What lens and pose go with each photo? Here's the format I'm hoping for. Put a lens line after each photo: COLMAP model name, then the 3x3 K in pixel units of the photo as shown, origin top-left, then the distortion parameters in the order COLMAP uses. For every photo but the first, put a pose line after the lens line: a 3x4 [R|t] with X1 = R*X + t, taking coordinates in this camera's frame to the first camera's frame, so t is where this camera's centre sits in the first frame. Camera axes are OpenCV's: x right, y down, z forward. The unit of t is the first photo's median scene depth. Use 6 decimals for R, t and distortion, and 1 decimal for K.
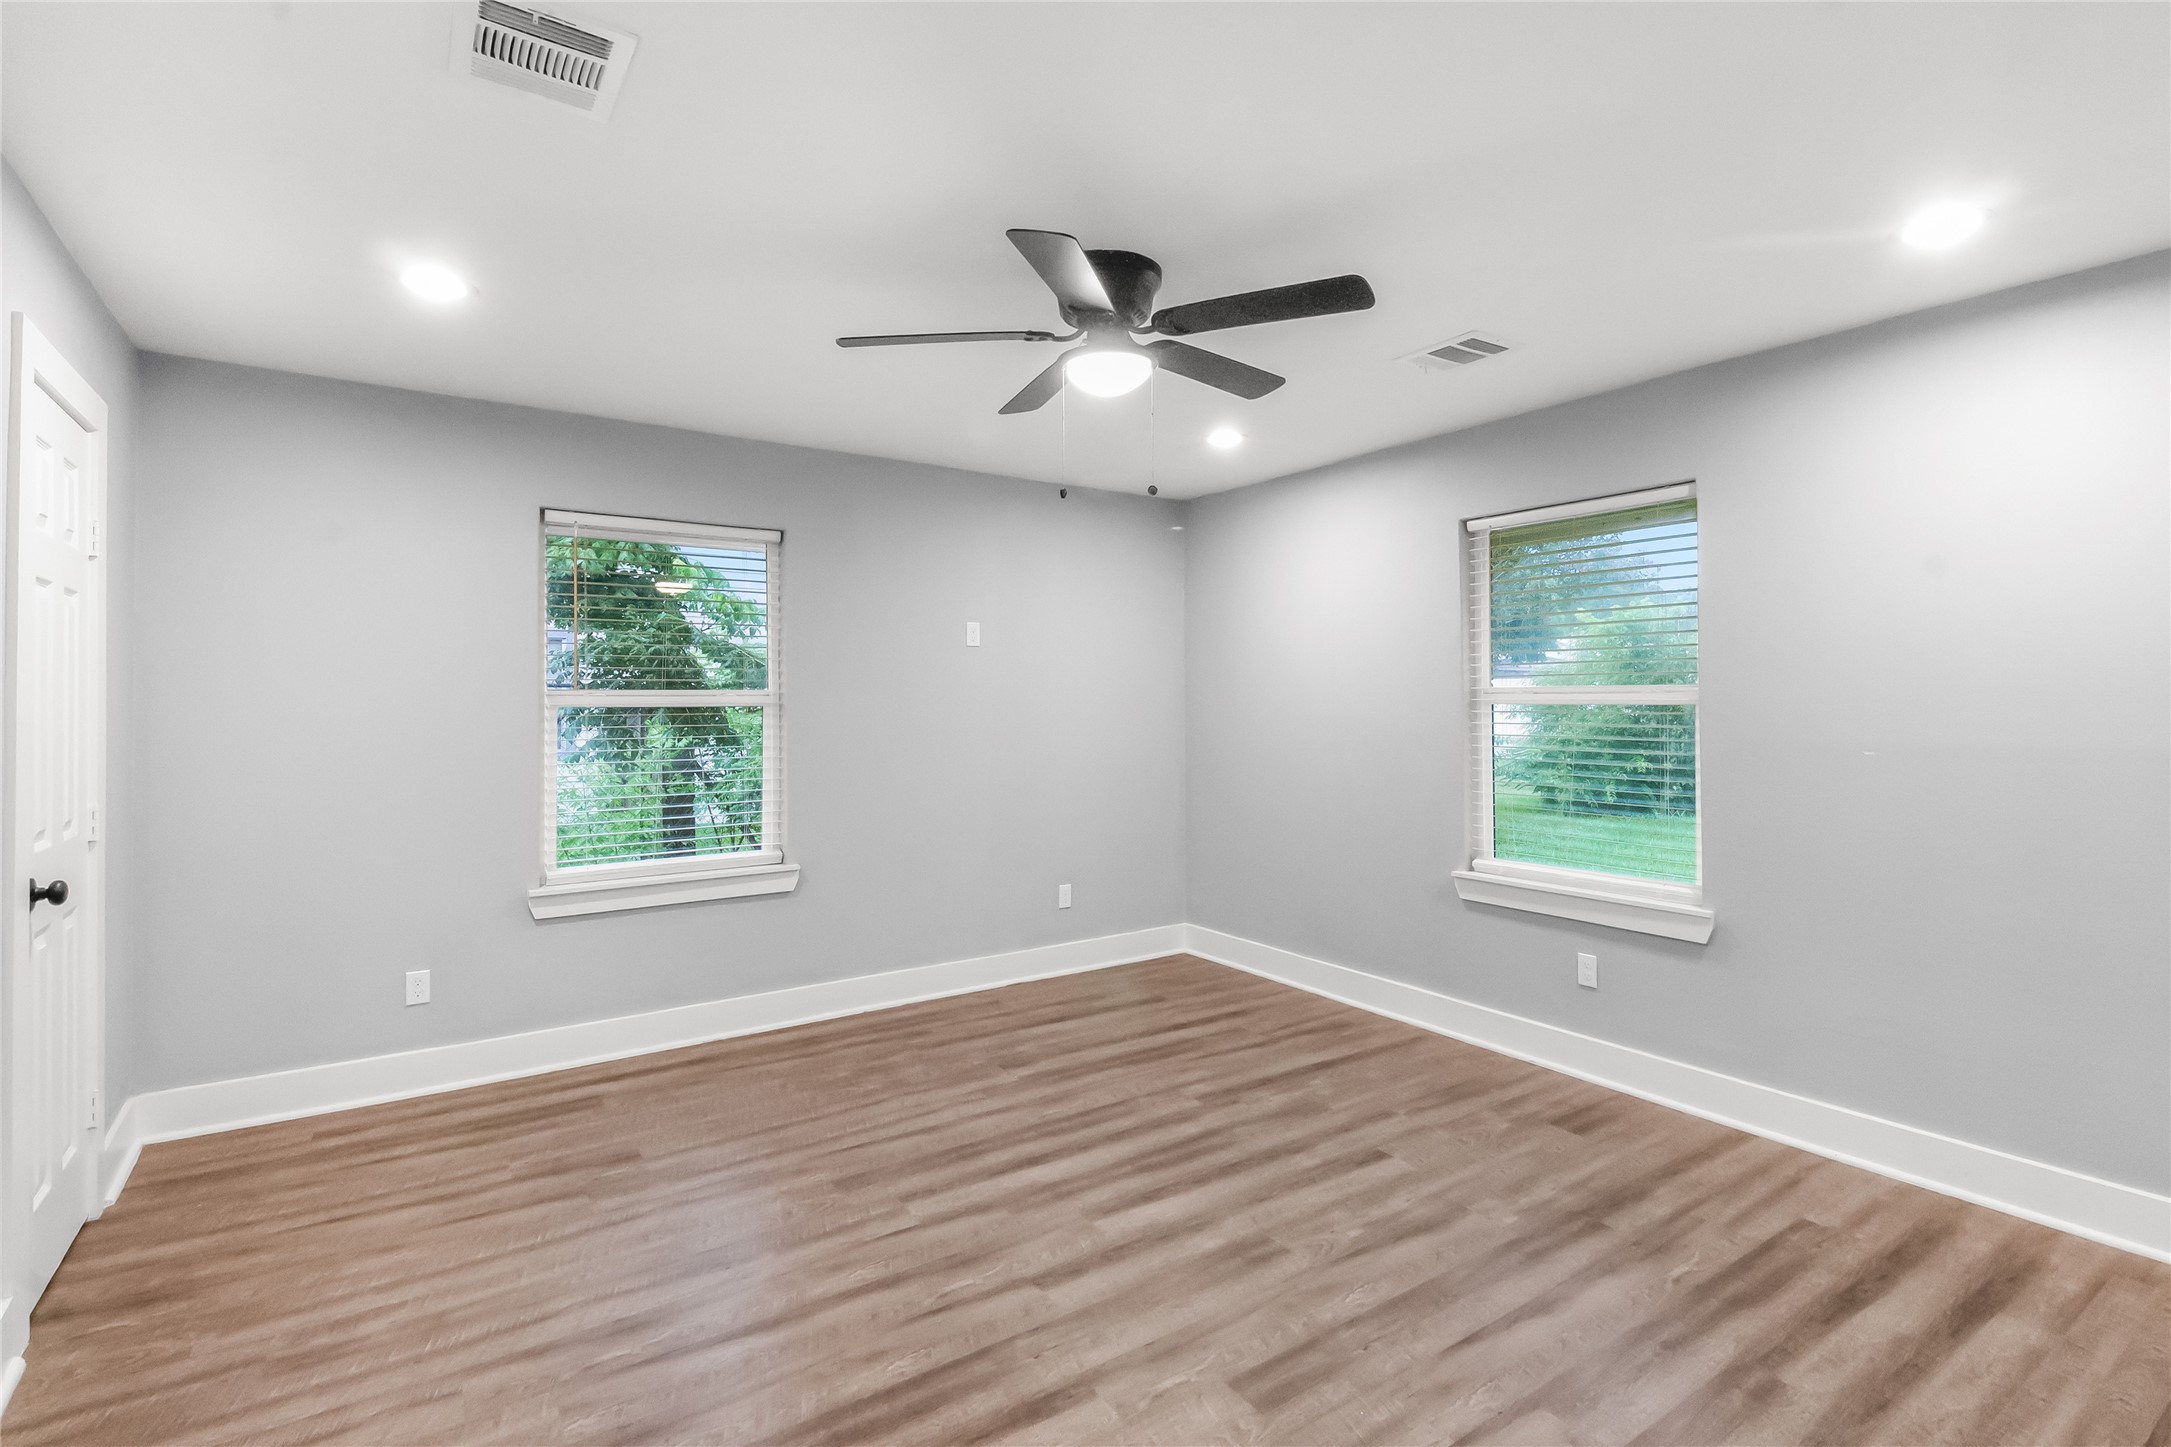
lens RADIAL K [[1037.9, 0, 1089.2], [0, 1037.9, 707.2], [0, 0, 1]] dist [0.027827, -0.000608]
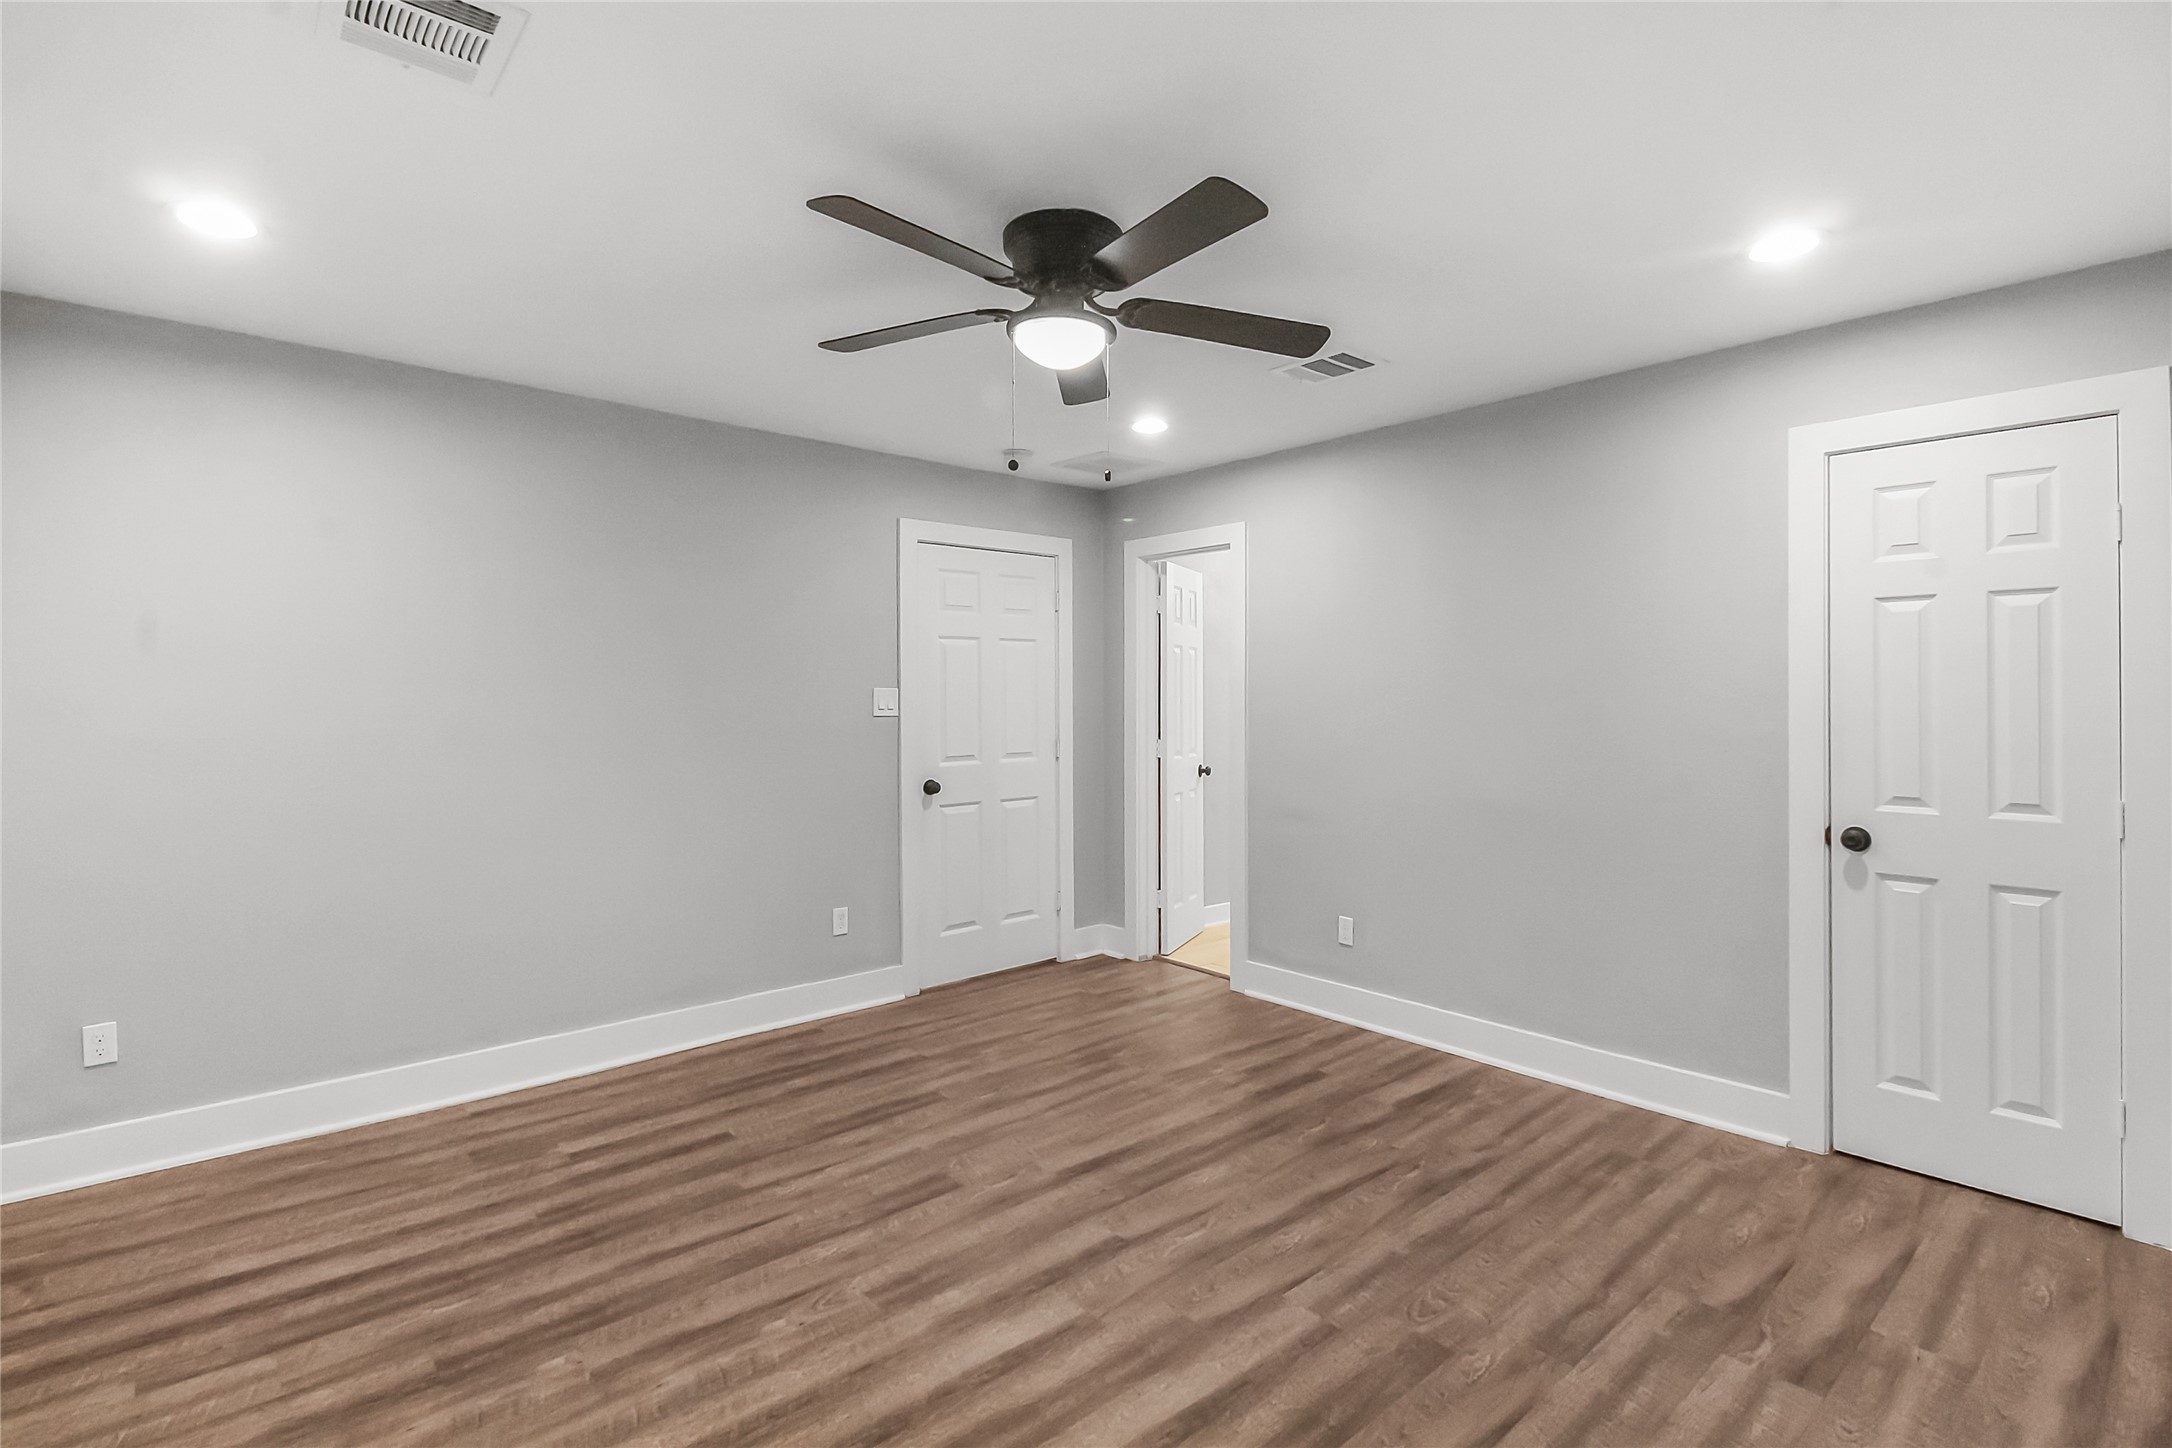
lens RADIAL K [[1038.3, 0, 1089.7], [0, 1038.3, 707.7], [0, 0, 1]] dist [0.027827, -0.000608]
pose [[-0.992066, 0.004248, -0.125644, 0.111948], [0.002631, 0.999912, 0.013038, -0.007055], [0.125689, 0.012604, -0.991990, 1.970959]]
